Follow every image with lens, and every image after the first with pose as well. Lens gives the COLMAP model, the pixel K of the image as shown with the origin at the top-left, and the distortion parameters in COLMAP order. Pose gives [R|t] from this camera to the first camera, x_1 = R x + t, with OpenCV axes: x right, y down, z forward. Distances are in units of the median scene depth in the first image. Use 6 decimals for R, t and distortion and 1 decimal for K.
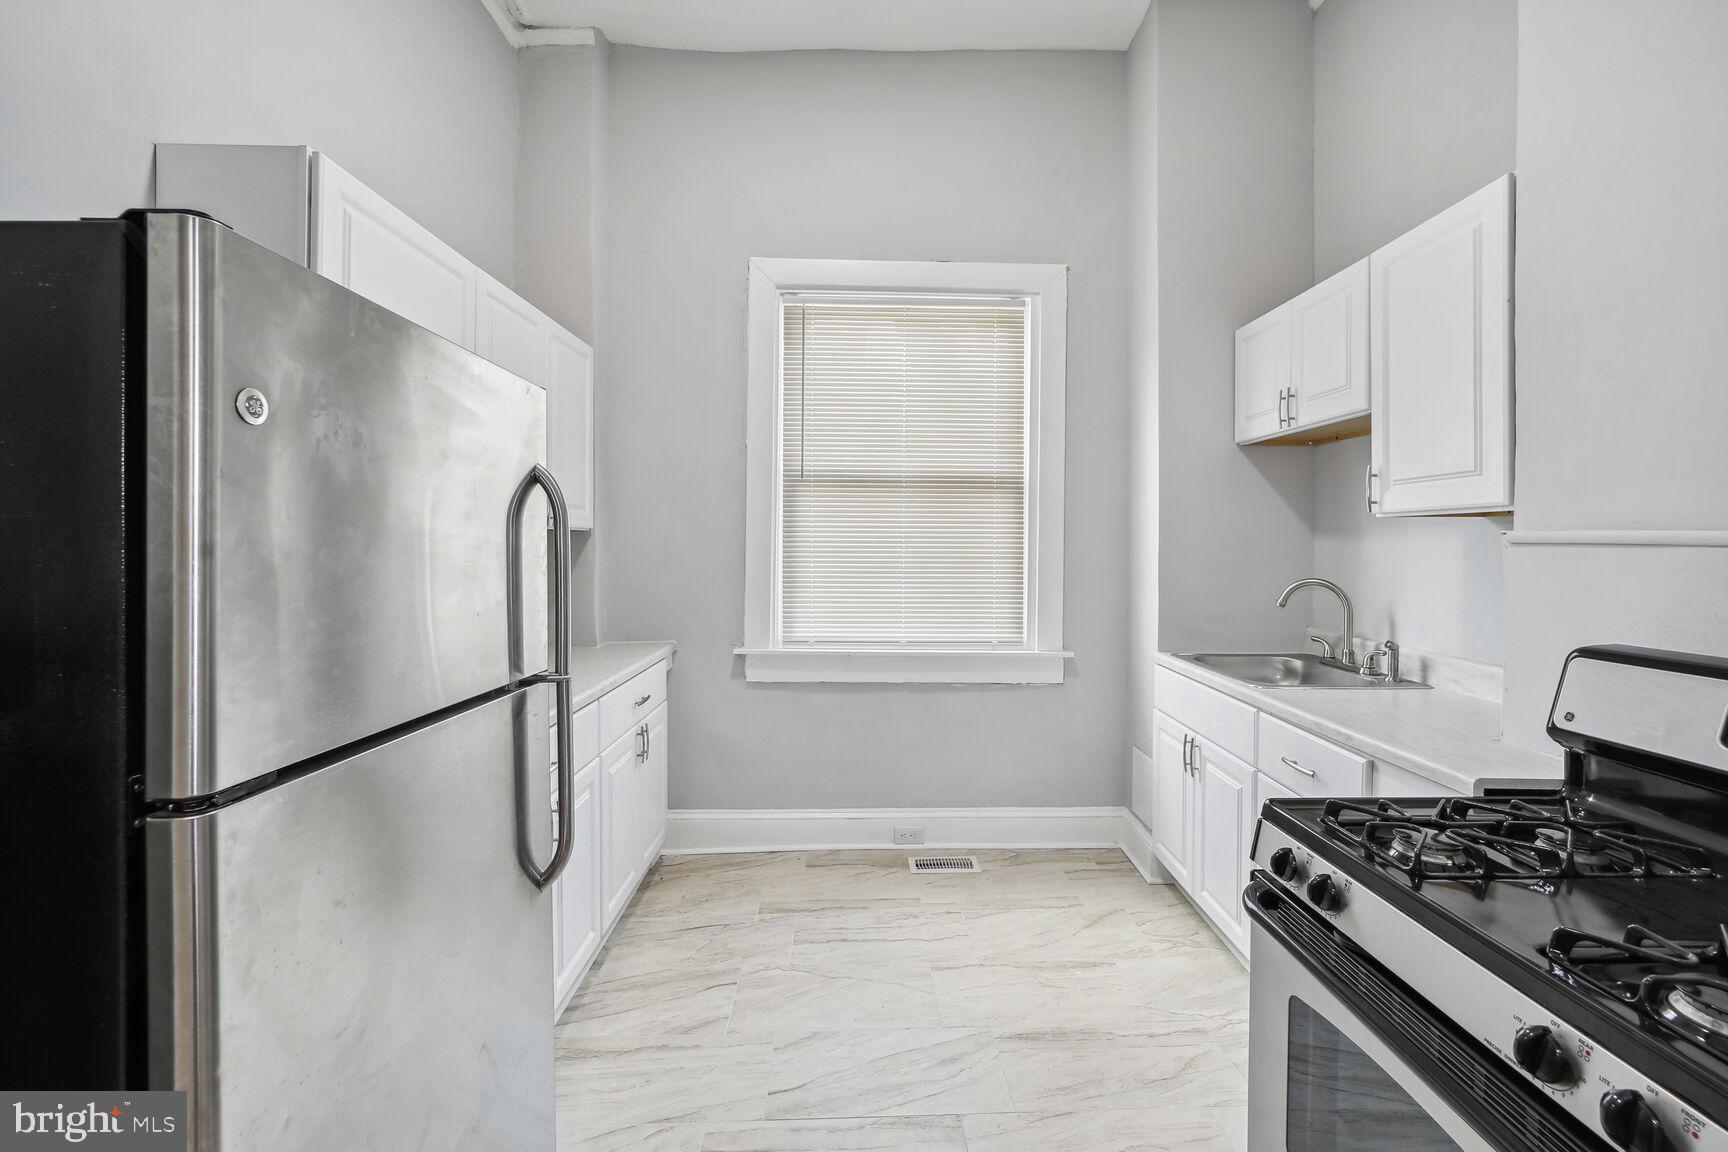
lens RADIAL K [[712.7, 0, 860.2], [0, 712.7, 537.6], [0, 0, 1]] dist [-0.017616, 0.000092]
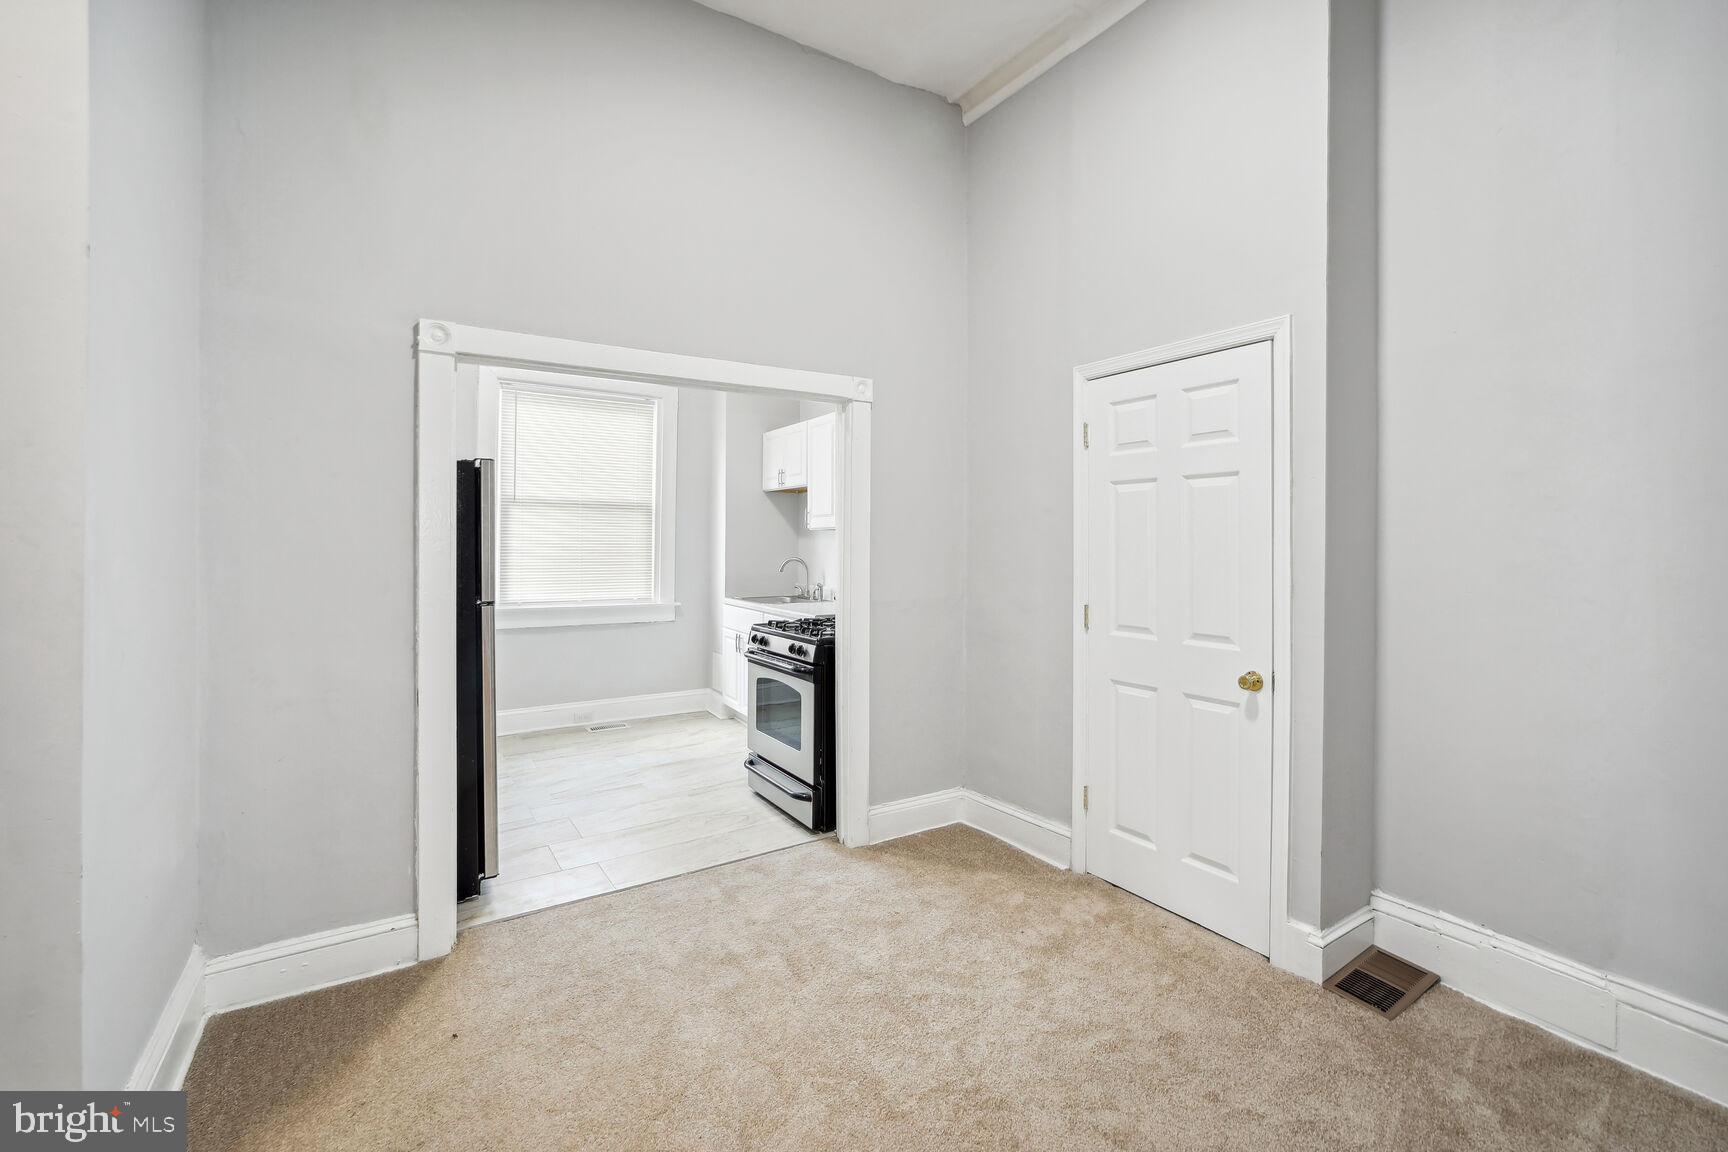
lens RADIAL K [[743.8, 0, 867.4], [0, 743.8, 543.8], [0, 0, 1]] dist [-0.014781, 0.000524]
pose [[0.845533, -0.000210, 0.533924, -0.329066], [-0.003807, 0.999972, 0.006422, 0.000408], [-0.533910, -0.007463, 0.845508, -0.908184]]
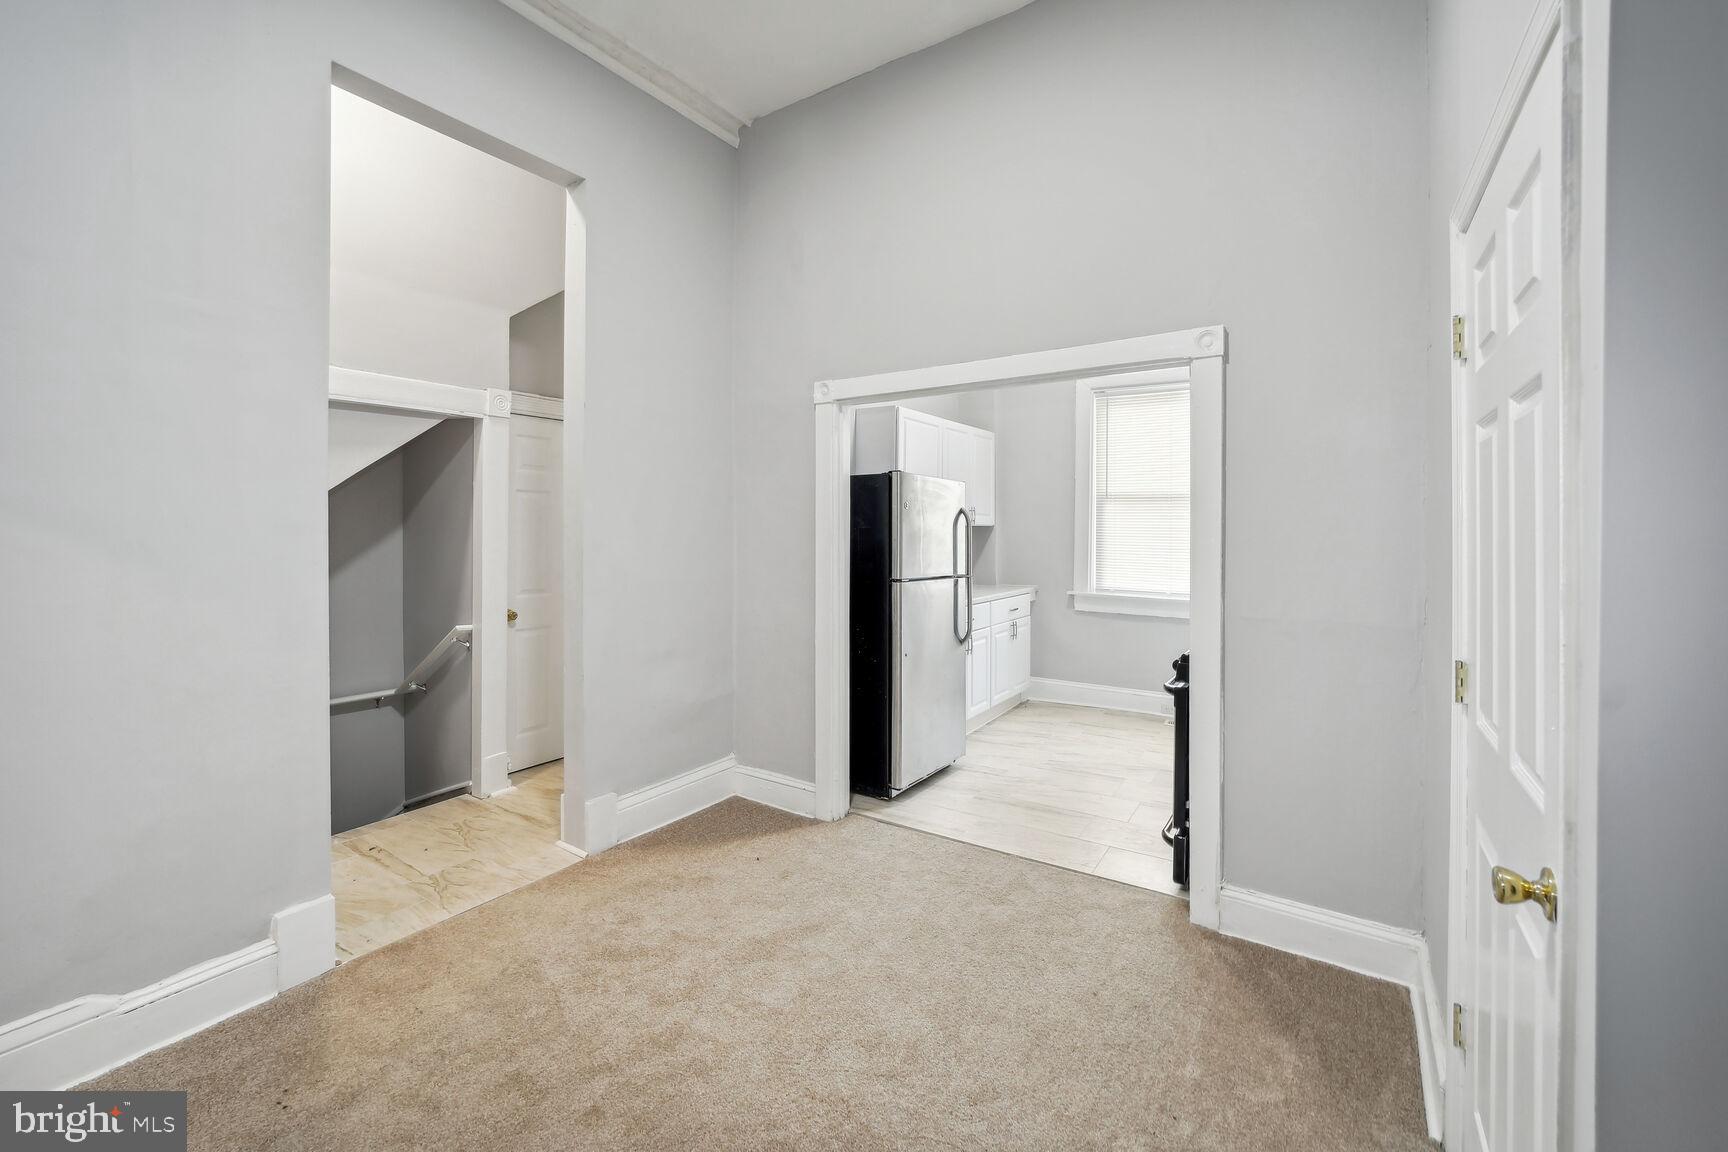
lens RADIAL K [[712.7, 0, 860.2], [0, 712.7, 537.6], [0, 0, 1]] dist [-0.017616, 0.000092]
pose [[0.825490, 0.012396, -0.564280, 0.445930], [-0.004324, 0.999868, 0.015640, -0.007281], [0.564400, -0.010471, 0.825435, -0.868658]]
